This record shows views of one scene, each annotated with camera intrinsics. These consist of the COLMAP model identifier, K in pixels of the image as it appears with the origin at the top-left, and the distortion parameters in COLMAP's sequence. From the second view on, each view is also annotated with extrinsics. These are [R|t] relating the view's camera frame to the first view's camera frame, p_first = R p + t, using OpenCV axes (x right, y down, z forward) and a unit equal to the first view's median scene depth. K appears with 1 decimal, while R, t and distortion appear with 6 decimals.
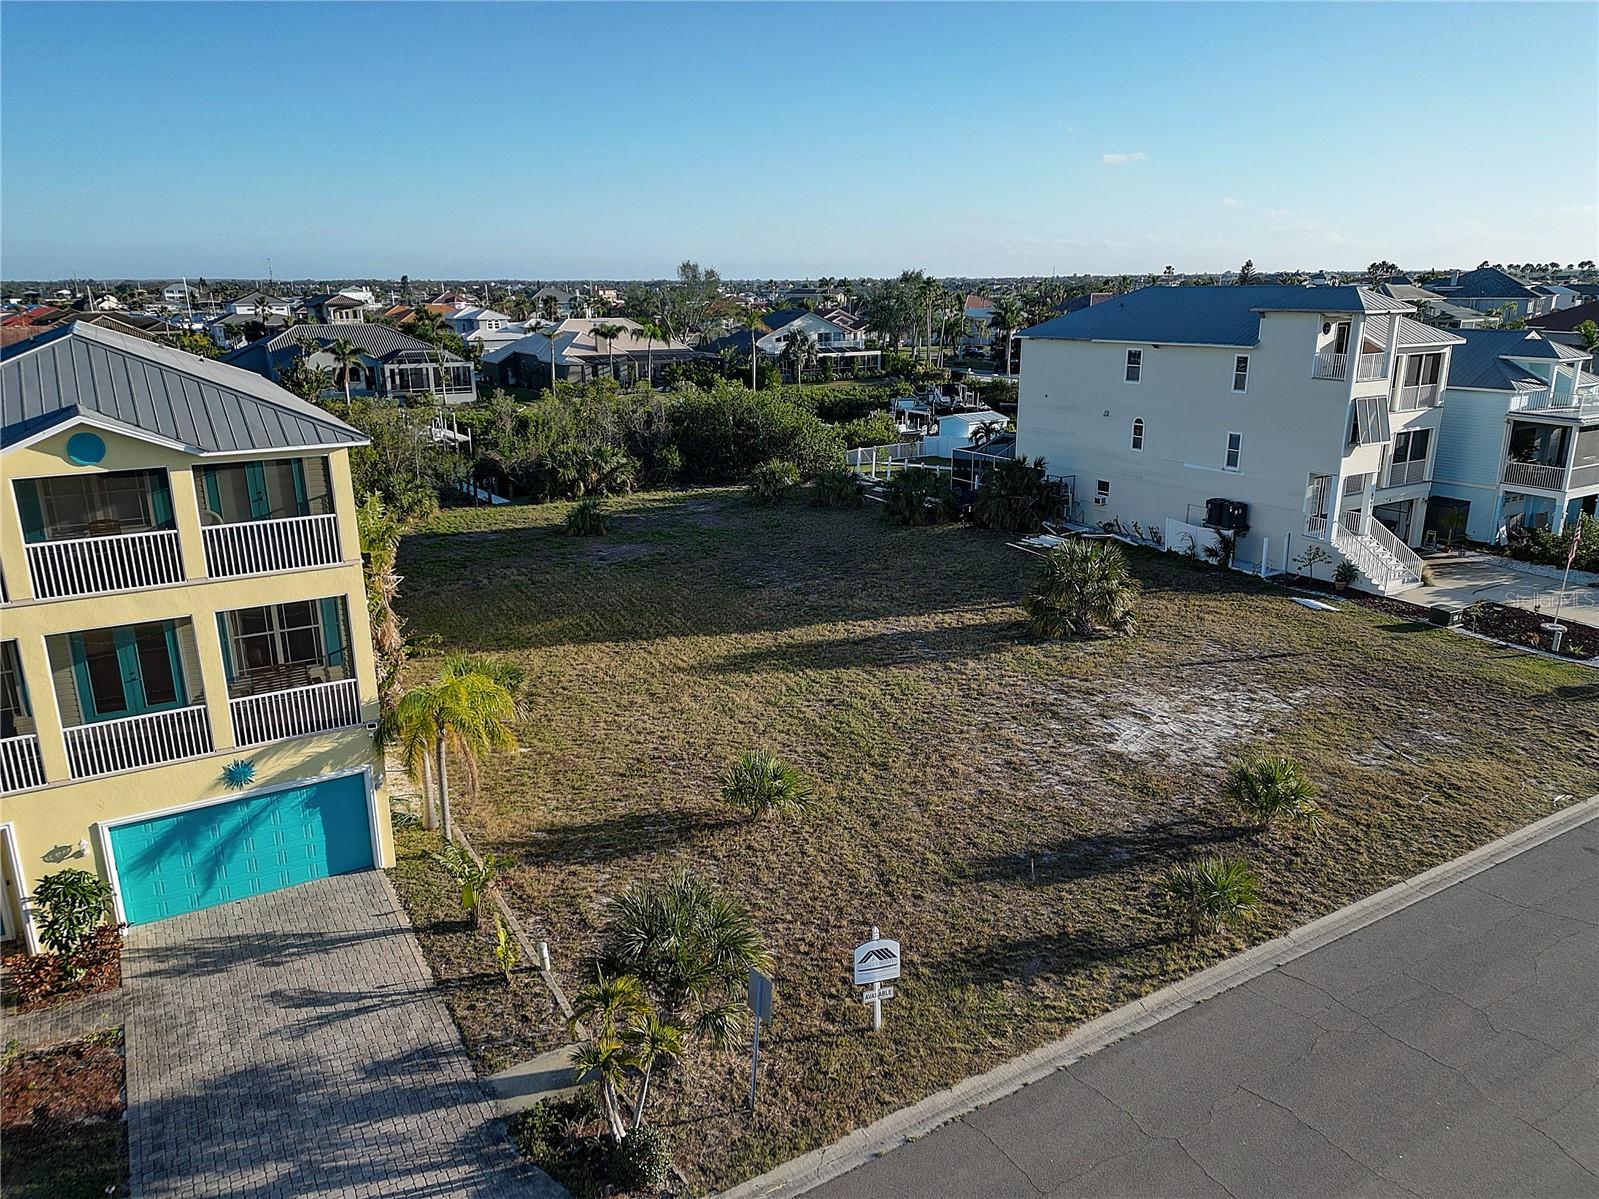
lens RADIAL K [[1113.2, 0, 796.8], [0, 1113.2, 603.7], [0, 0, 1]] dist [0.072681, -0.065971]
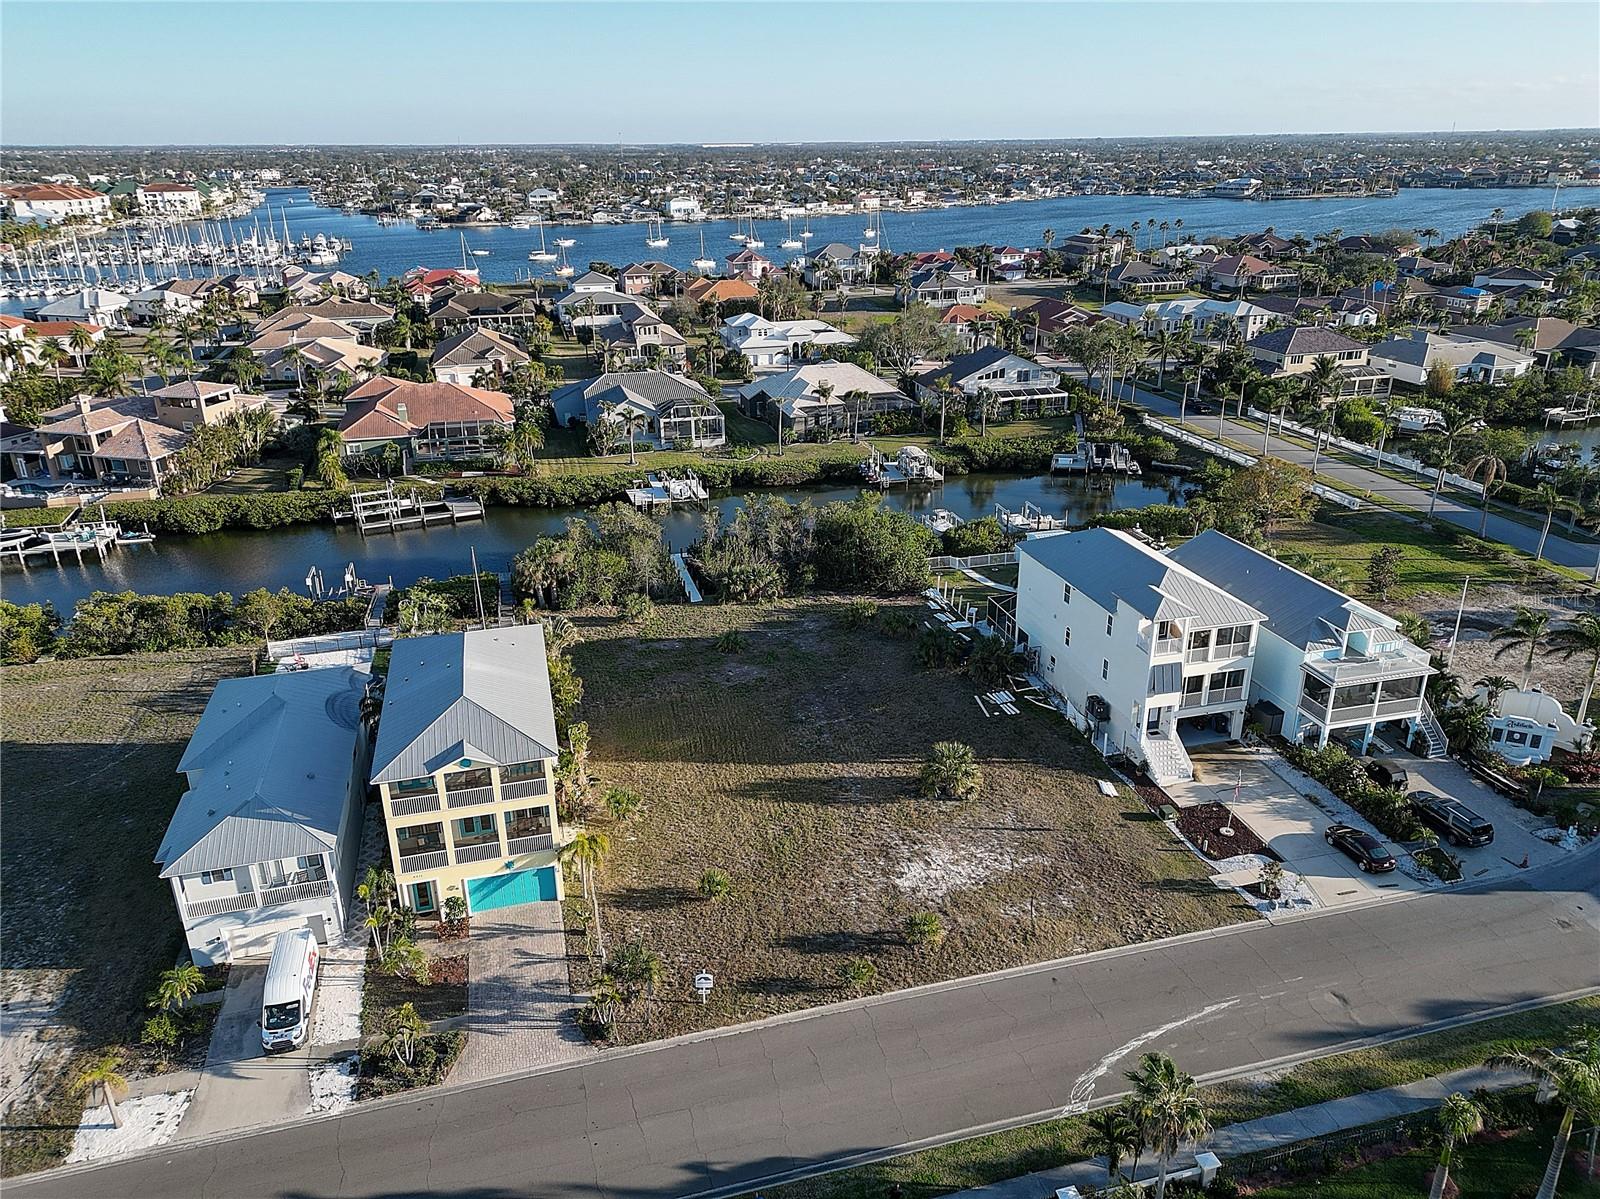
lens RADIAL K [[1113.9, 0, 797.3], [0, 1113.9, 603.7], [0, 0, 1]] dist [0.072681, -0.065971]
pose [[0.961663, 0.103035, -0.254141, 0.692727], [-0.073743, 0.989759, 0.122229, -0.742513], [0.264132, -0.098802, 0.959412, -1.176139]]
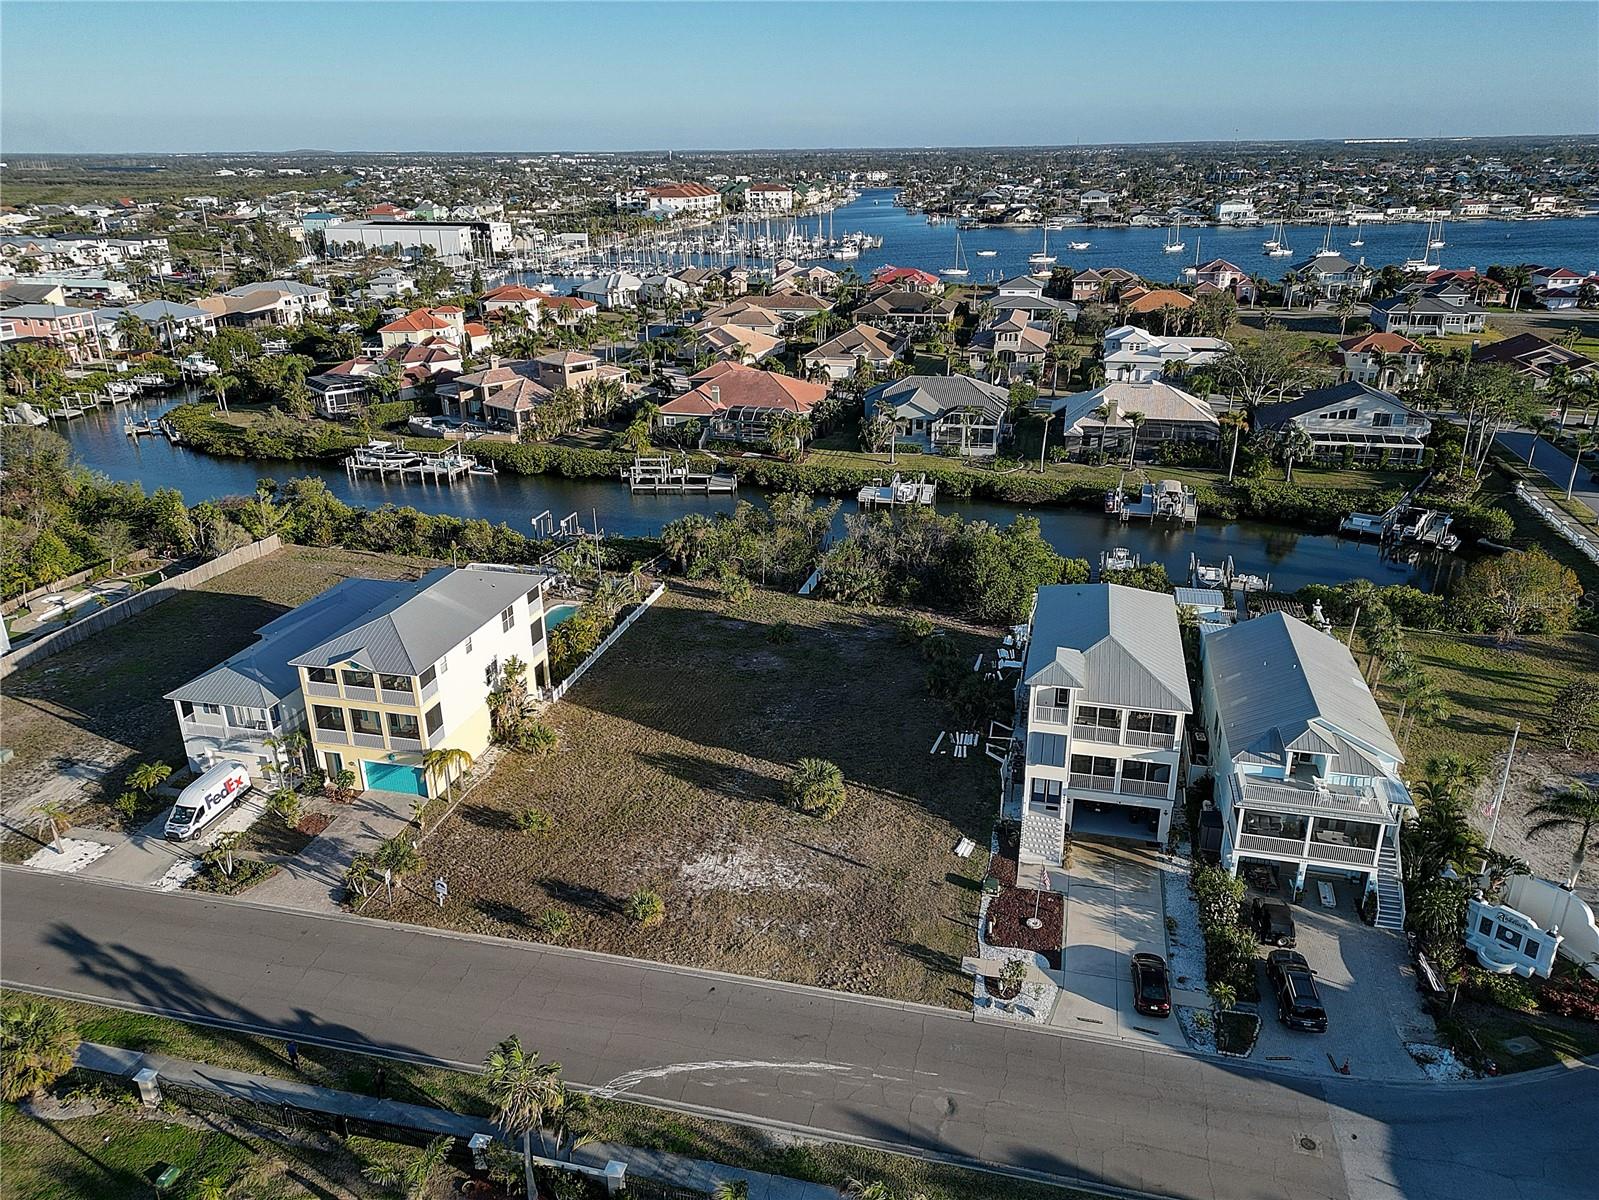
lens RADIAL K [[1113.2, 0, 796.8], [0, 1113.2, 604.2], [0, 0, 1]] dist [0.072681, -0.065971]
pose [[0.709805, 0.265262, -0.652543, 2.070412], [-0.189400, 0.964140, 0.185908, -0.974009], [0.678457, -0.008367, 0.734592, -0.534939]]
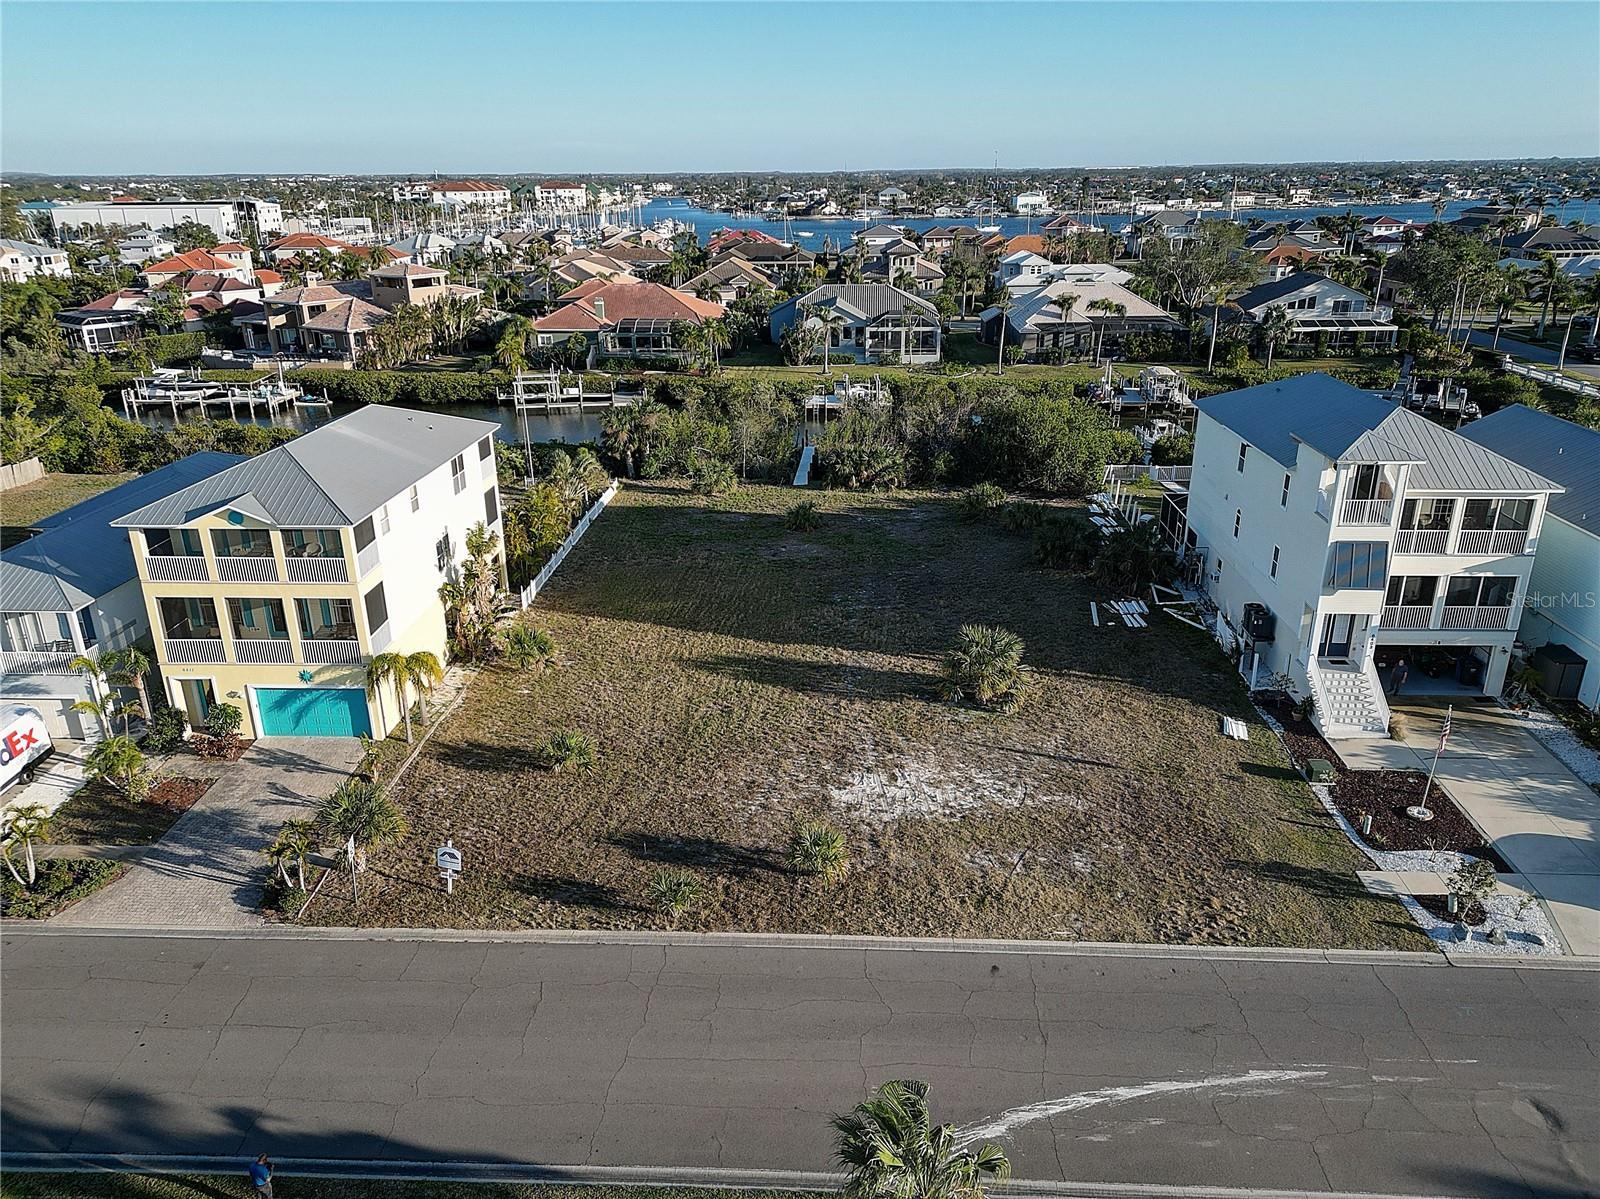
lens RADIAL K [[1113.9, 0, 797.3], [0, 1113.9, 603.7], [0, 0, 1]] dist [0.072681, -0.065971]
pose [[0.829956, 0.199163, -0.521064, 1.088797], [-0.150377, 0.979392, 0.134826, -0.328769], [0.537178, -0.033544, 0.842802, -0.191213]]
